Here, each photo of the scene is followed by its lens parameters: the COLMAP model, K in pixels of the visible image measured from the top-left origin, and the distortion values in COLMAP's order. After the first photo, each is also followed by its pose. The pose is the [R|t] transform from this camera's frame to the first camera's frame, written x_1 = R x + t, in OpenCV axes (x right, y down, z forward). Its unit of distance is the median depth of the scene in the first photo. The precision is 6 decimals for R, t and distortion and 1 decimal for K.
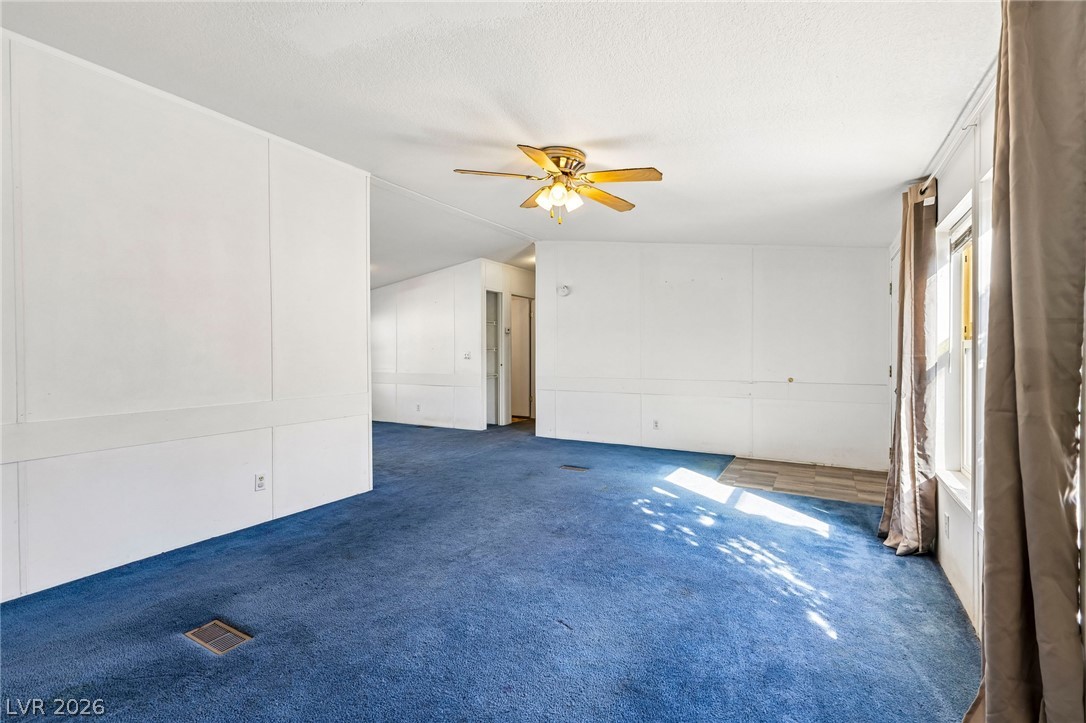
lens RADIAL K [[489.3, 0, 543.0], [0, 489.3, 358.2], [0, 0, 1]] dist [0.005591, 0.000641]
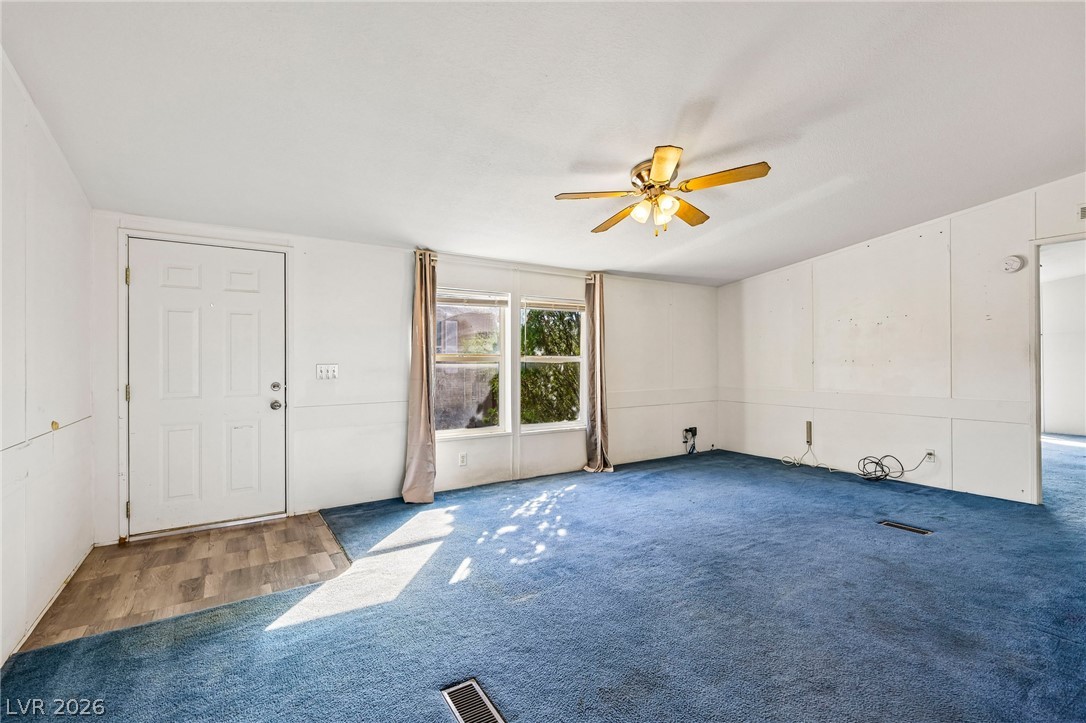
lens RADIAL K [[489.3, 0, 543.0], [0, 489.3, 358.2], [0, 0, 1]] dist [0.005591, 0.000641]
pose [[-0.887690, 0.010173, 0.460329, -0.222116], [0.014781, 0.999870, 0.006407, -0.030228], [-0.460204, 0.012491, -0.887725, 2.064433]]
